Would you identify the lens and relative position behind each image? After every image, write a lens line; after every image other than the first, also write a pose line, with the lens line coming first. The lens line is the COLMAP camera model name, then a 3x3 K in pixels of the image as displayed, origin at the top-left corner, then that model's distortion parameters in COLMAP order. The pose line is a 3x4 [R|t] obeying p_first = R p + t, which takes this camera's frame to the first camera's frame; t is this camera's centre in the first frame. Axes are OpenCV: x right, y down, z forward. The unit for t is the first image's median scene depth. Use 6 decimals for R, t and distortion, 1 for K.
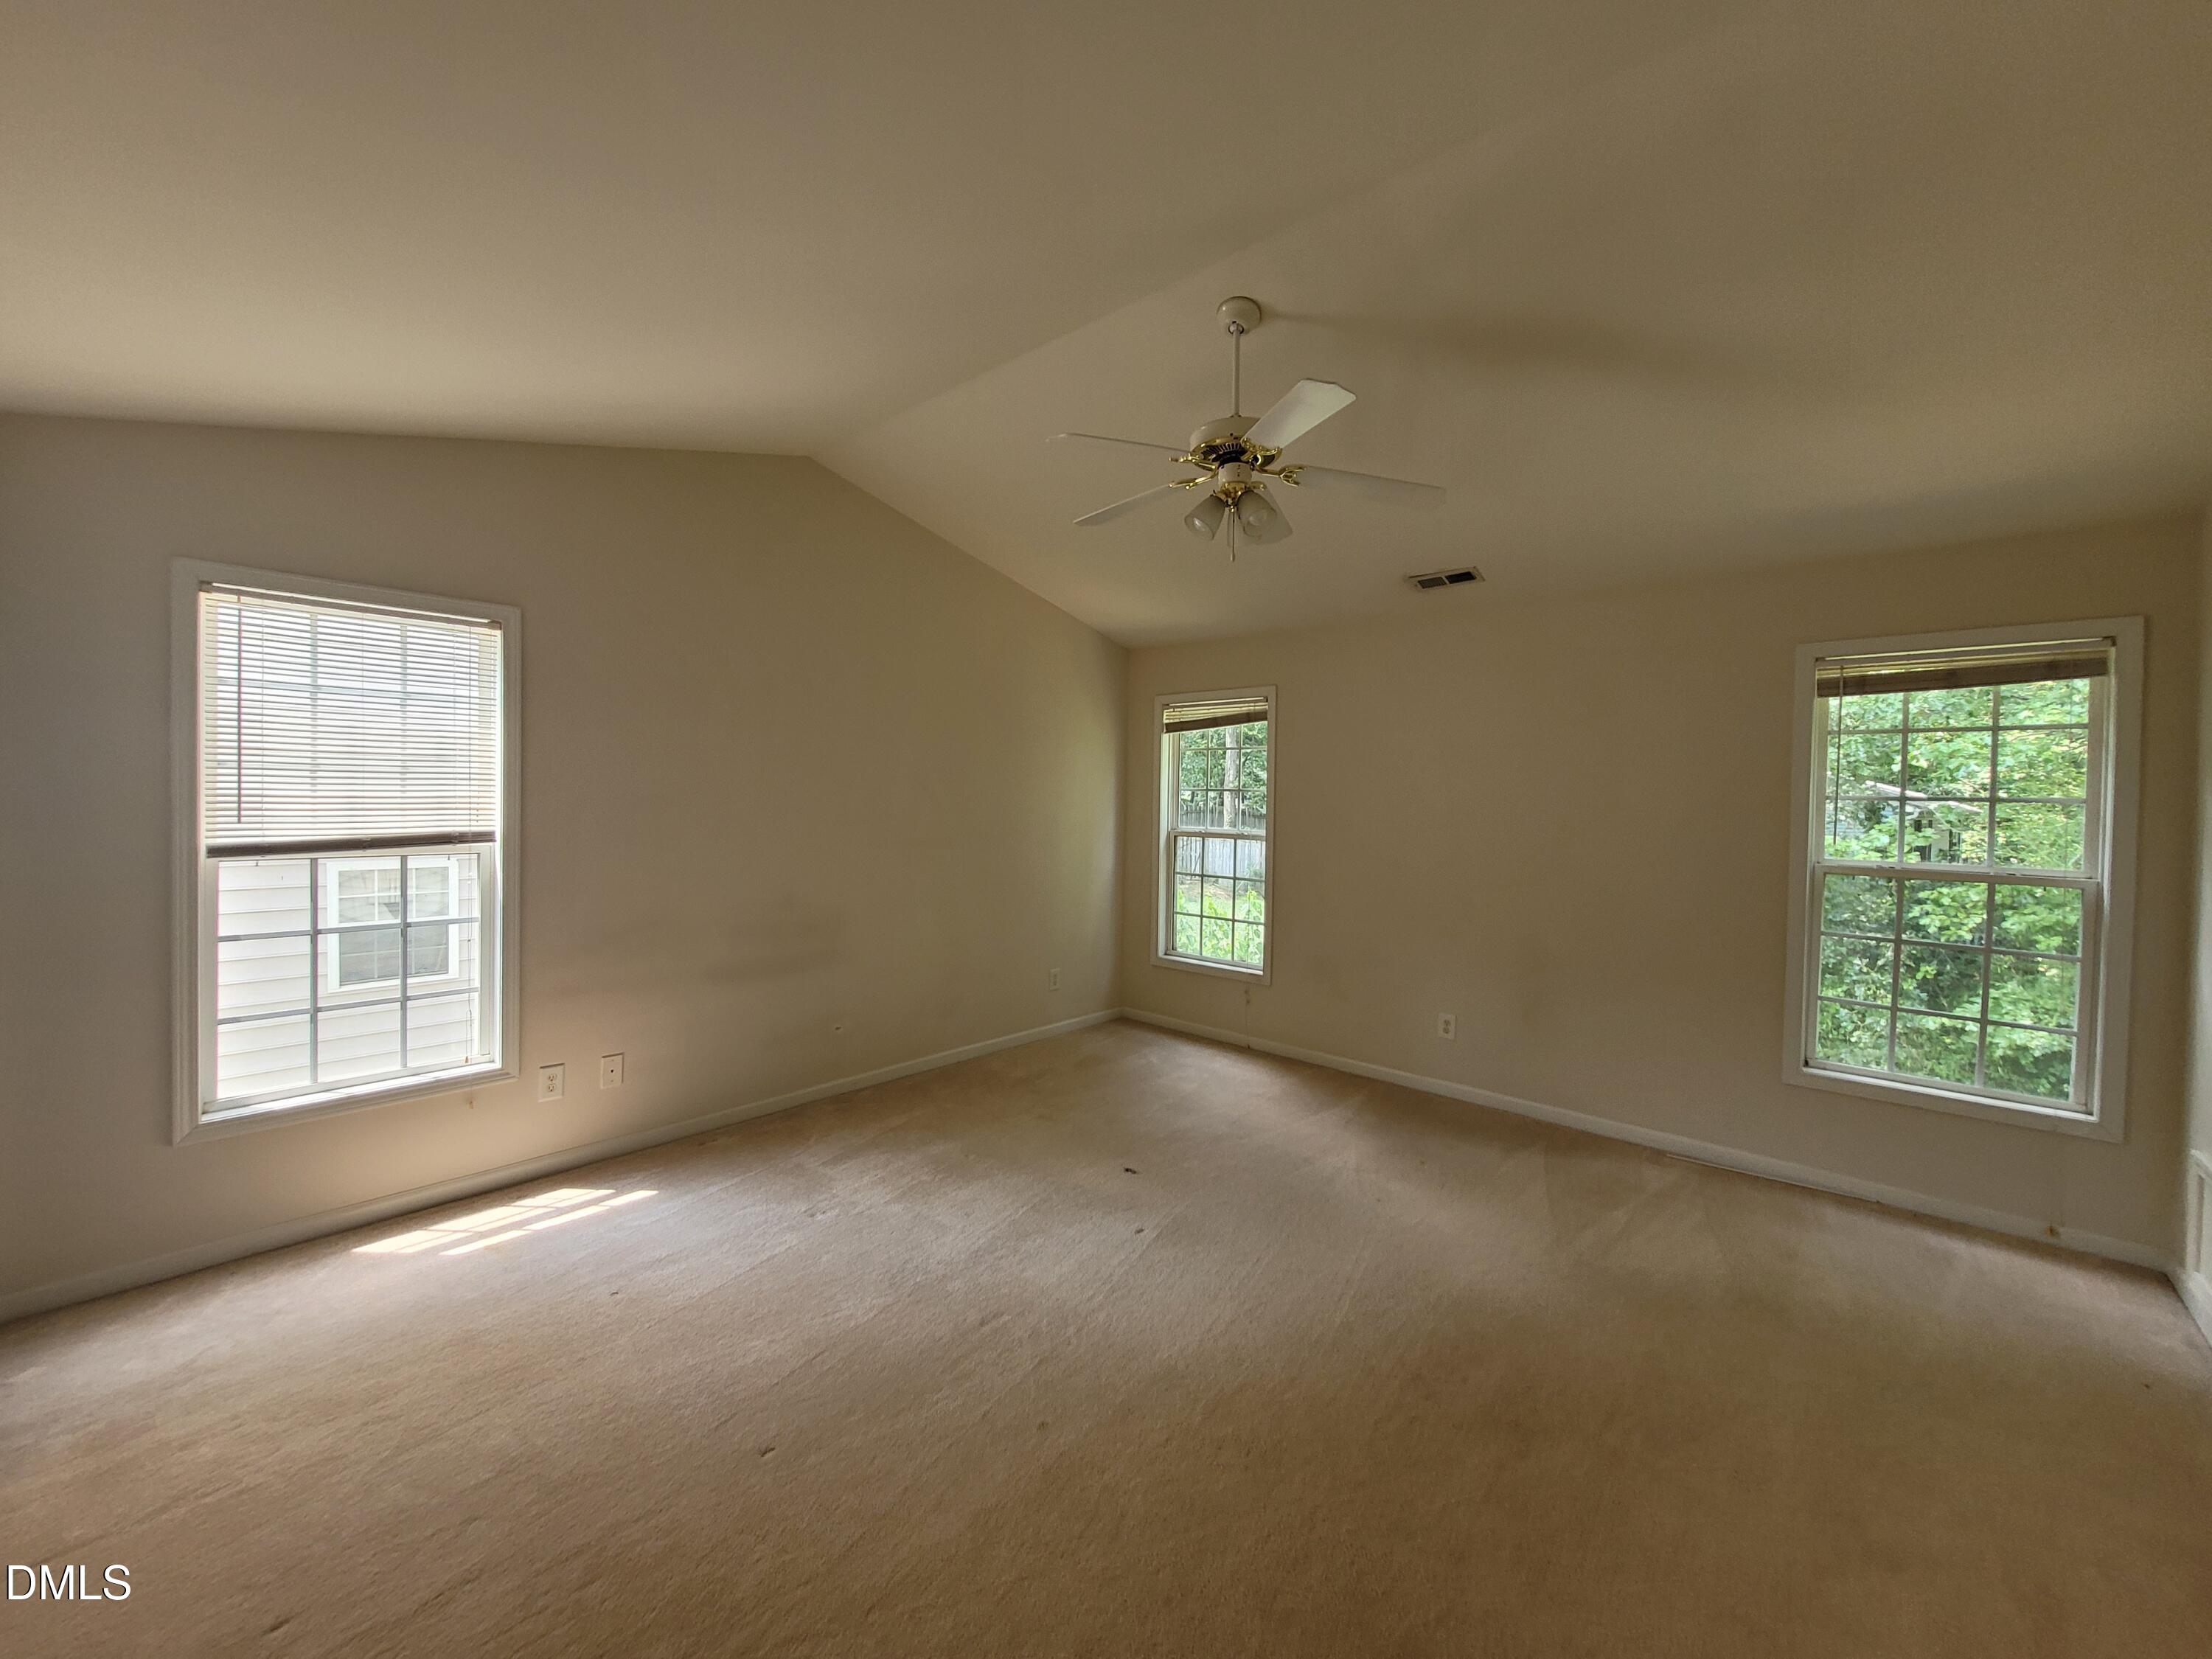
lens RADIAL K [[861.9, 0, 1072.4], [0, 861.9, 811.3], [0, 0, 1]] dist [0.001887, 0.000208]
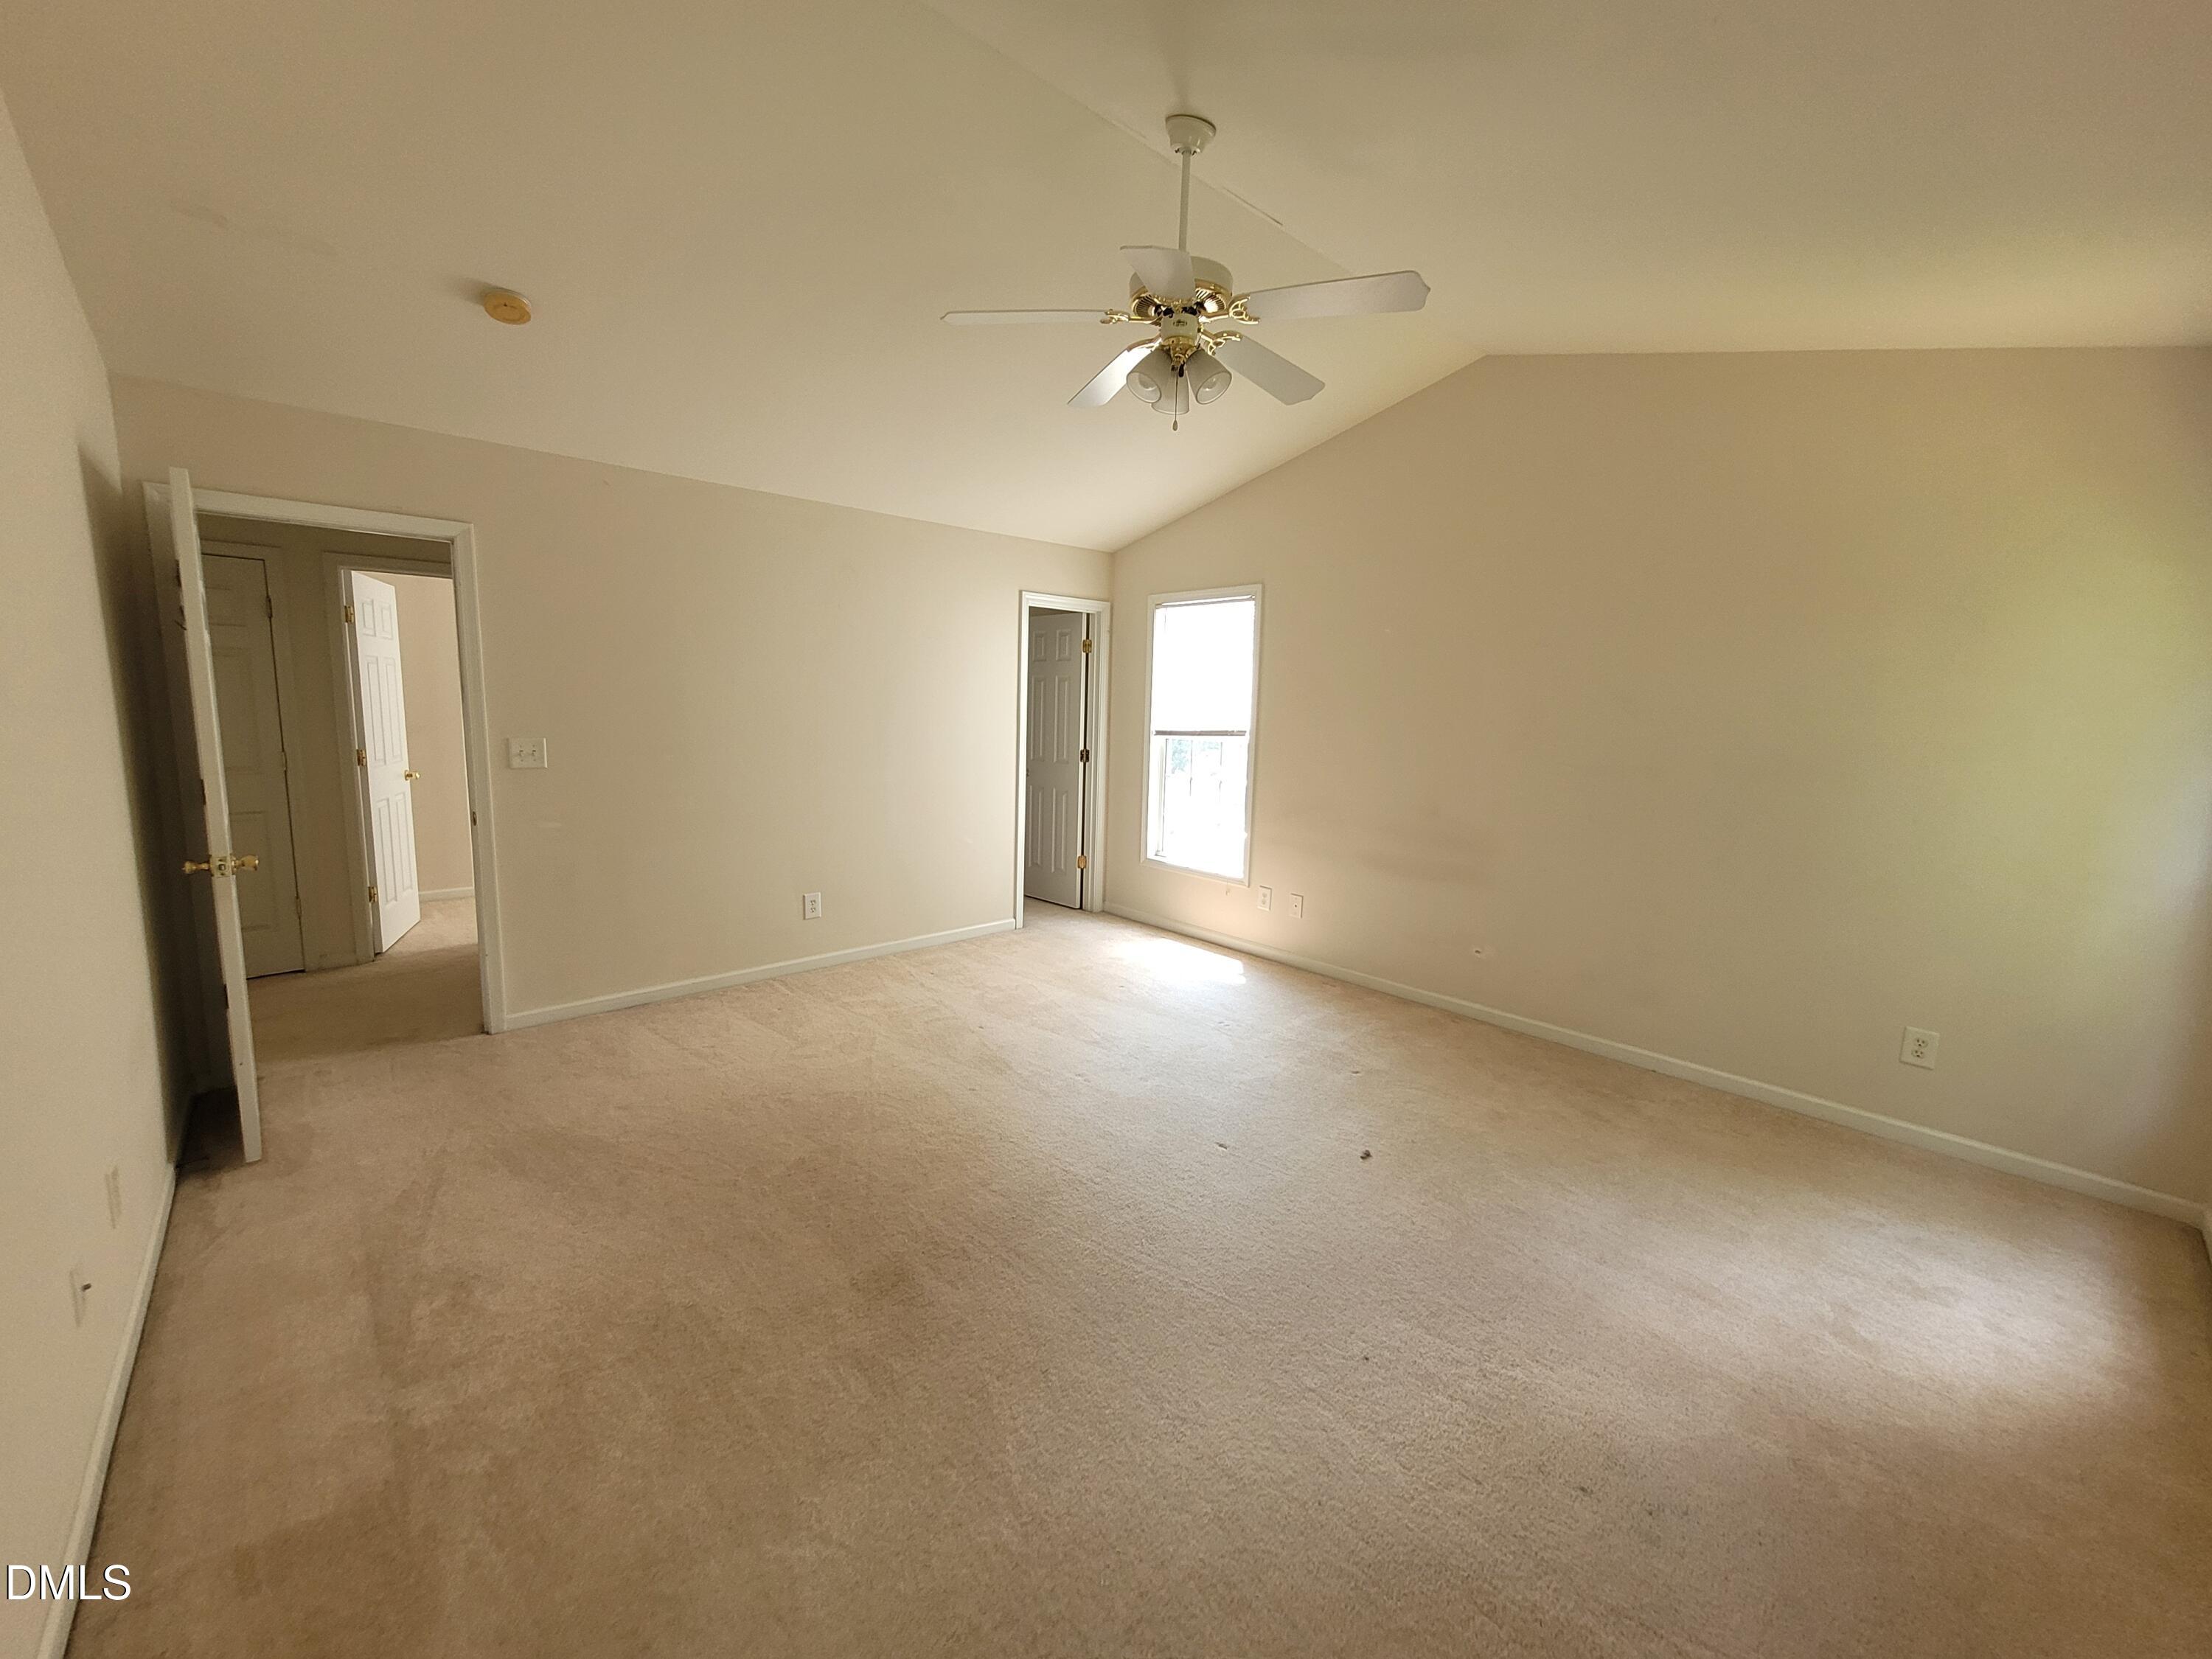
lens RADIAL K [[861.9, 0, 1072.4], [0, 861.9, 811.3], [0, 0, 1]] dist [0.001887, 0.000208]
pose [[-0.099039, 0.108571, -0.989143, 1.035712], [-0.043245, 0.992621, 0.113283, 0.007128], [0.994143, 0.053994, -0.093613, 0.911696]]
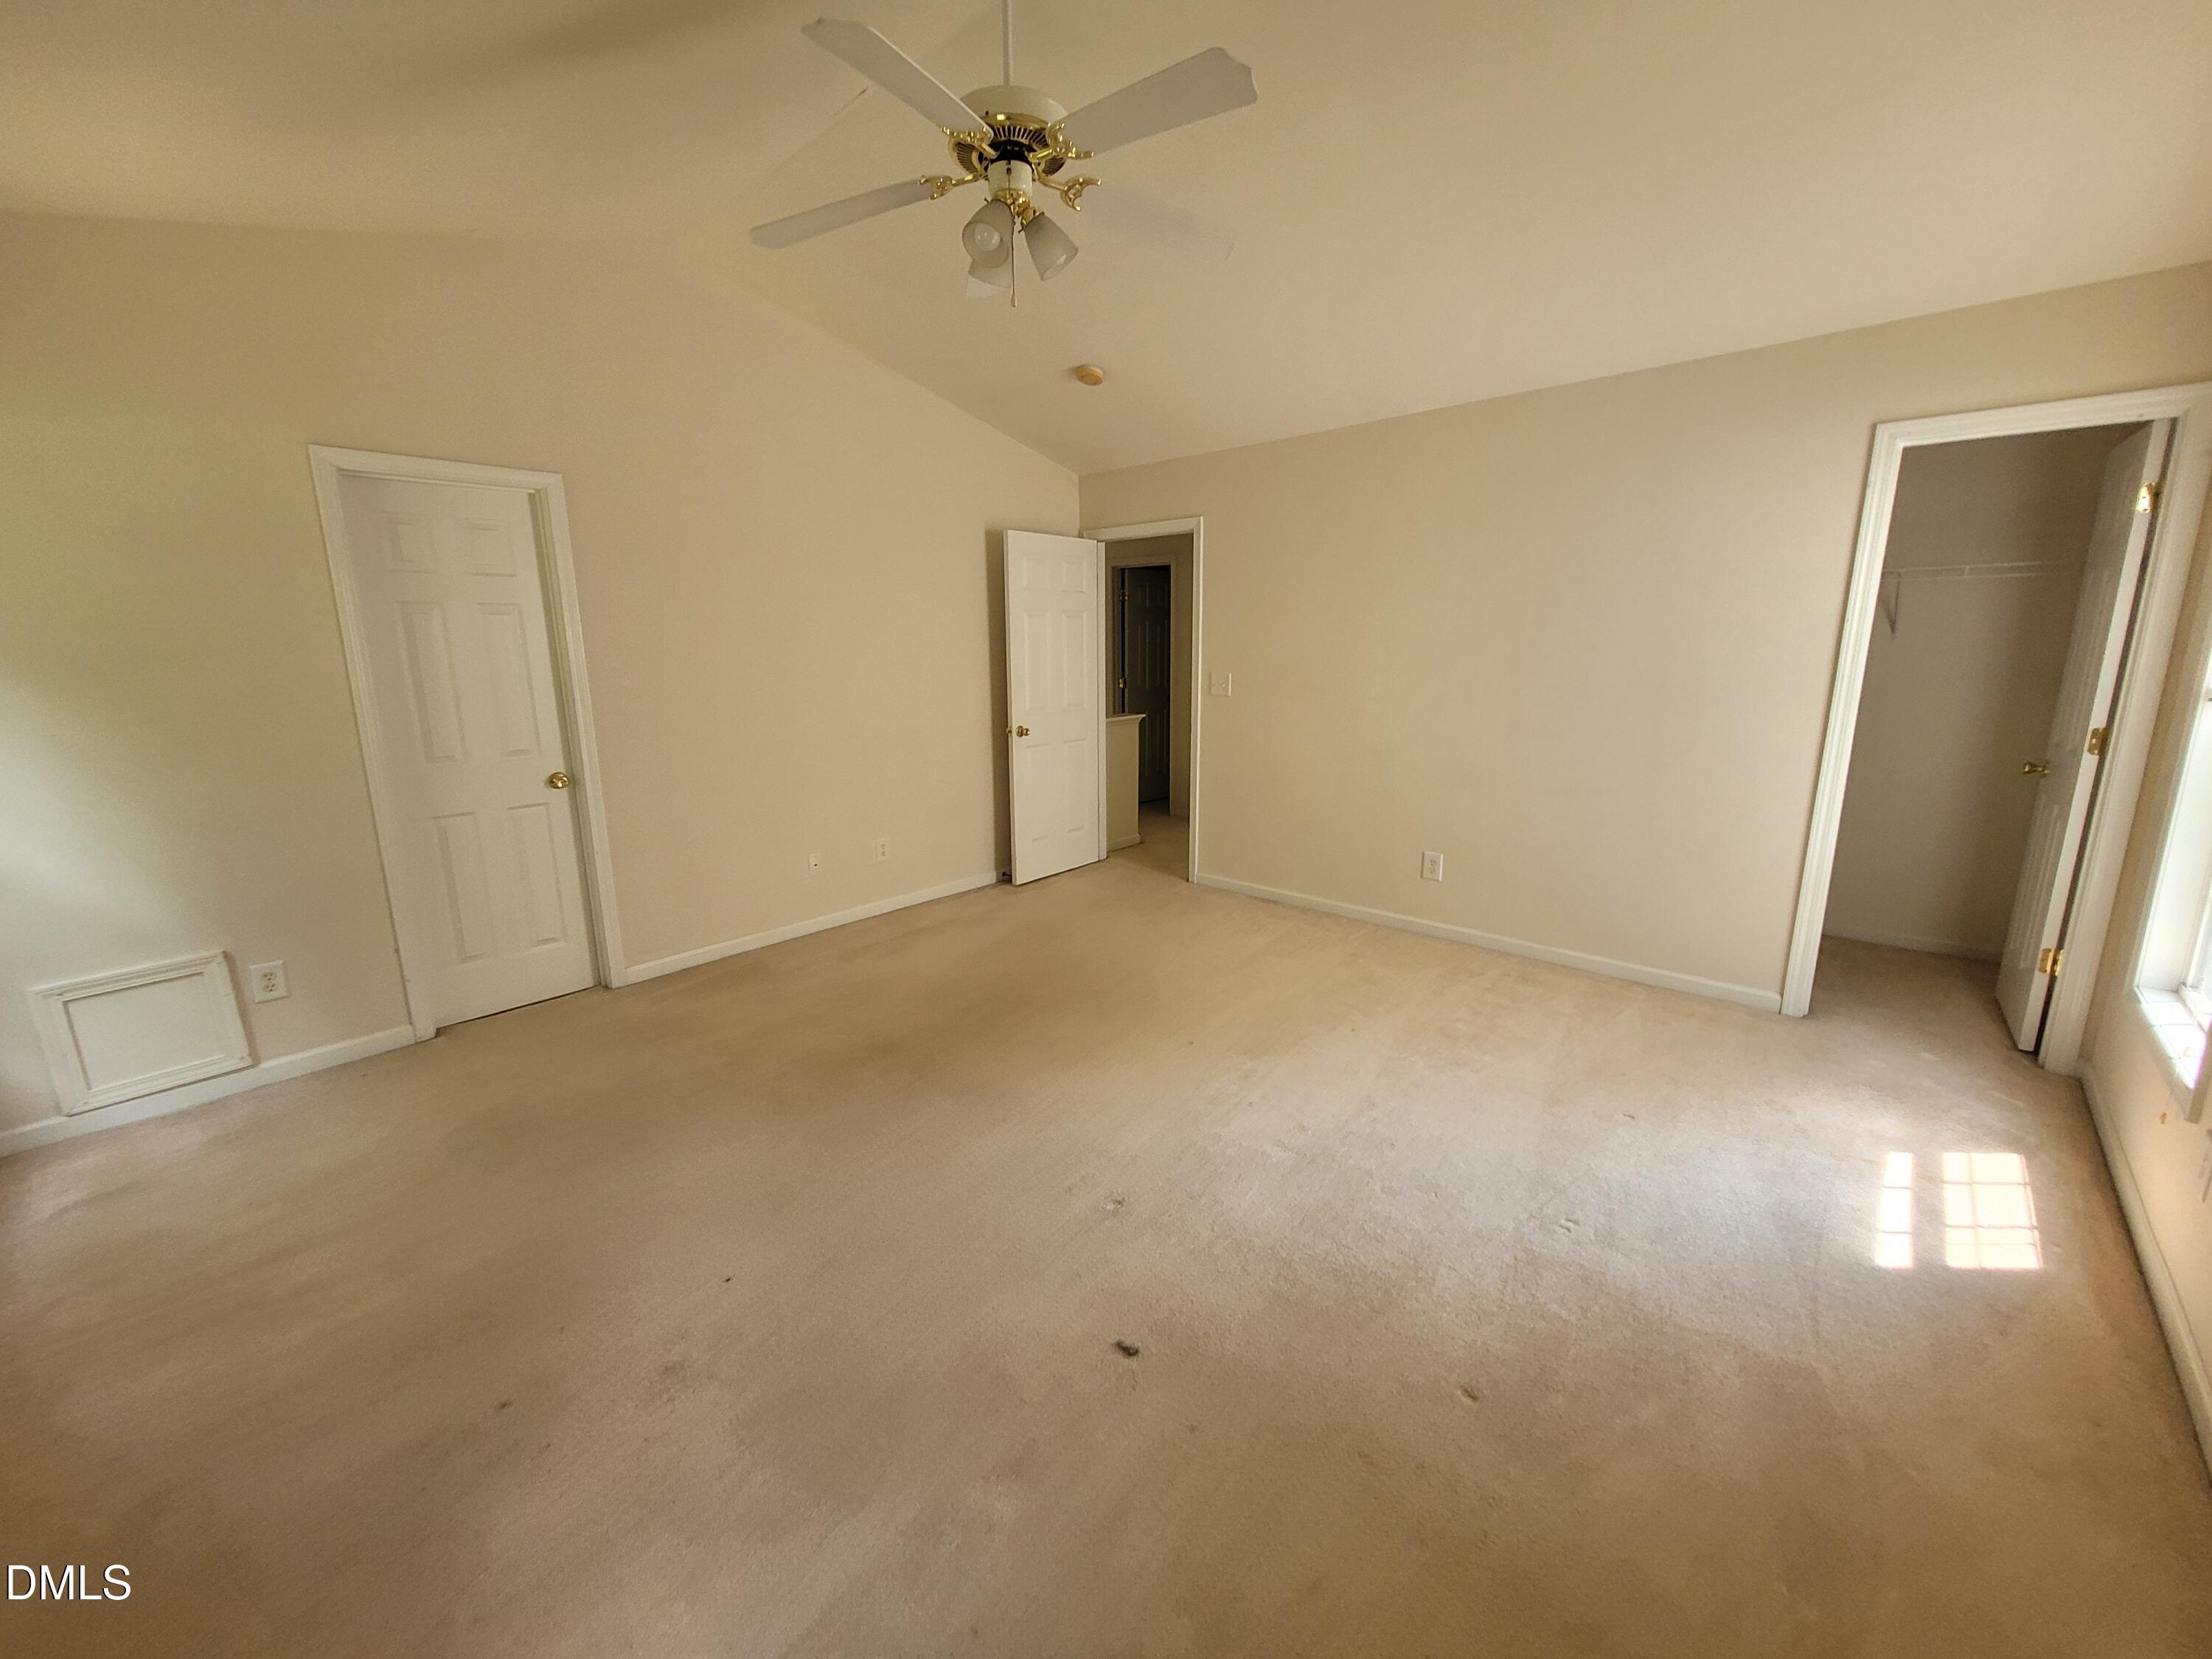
lens RADIAL K [[861.9, 0, 1072.4], [0, 861.9, 811.3], [0, 0, 1]] dist [0.001887, 0.000208]
pose [[-0.999991, -0.002307, 0.003697, 0.121159], [-0.001439, 0.975625, 0.219440, -0.025663], [-0.004113, 0.219432, -0.975619, 1.695114]]
